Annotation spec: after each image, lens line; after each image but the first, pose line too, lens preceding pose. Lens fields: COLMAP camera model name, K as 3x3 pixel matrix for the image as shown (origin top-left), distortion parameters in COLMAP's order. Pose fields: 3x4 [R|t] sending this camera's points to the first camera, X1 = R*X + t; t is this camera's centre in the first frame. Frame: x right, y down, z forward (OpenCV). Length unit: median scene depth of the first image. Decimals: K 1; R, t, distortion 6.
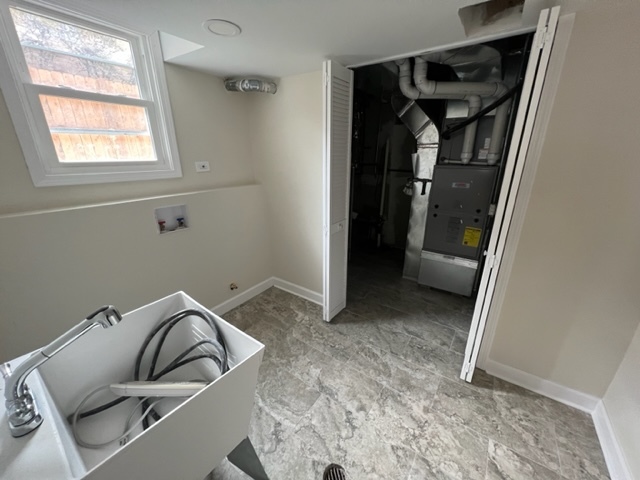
lens RADIAL K [[254.6, 0, 323.8], [0, 254.6, 241.2], [0, 0, 1]] dist [0.002508, 0.000041]
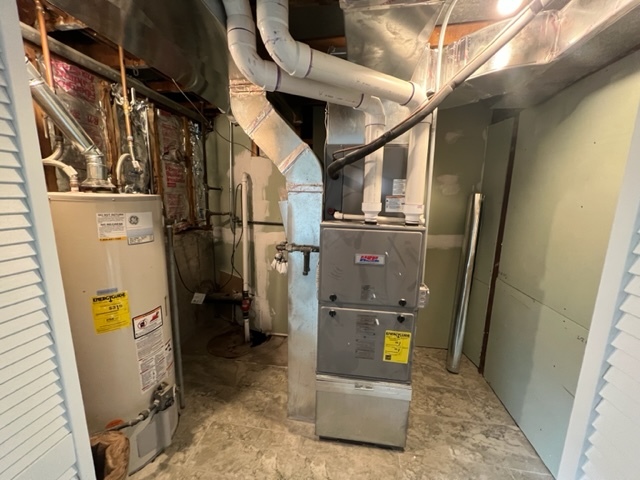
lens RADIAL K [[254.6, 0, 322.4], [0, 254.6, 240.5], [0, 0, 1]] dist [0.002508, 0.000041]
pose [[0.895921, -0.054761, 0.440826, 0.194056], [0.123786, 0.983841, -0.129362, -0.188361], [-0.426618, 0.170466, 0.888222, 0.516003]]
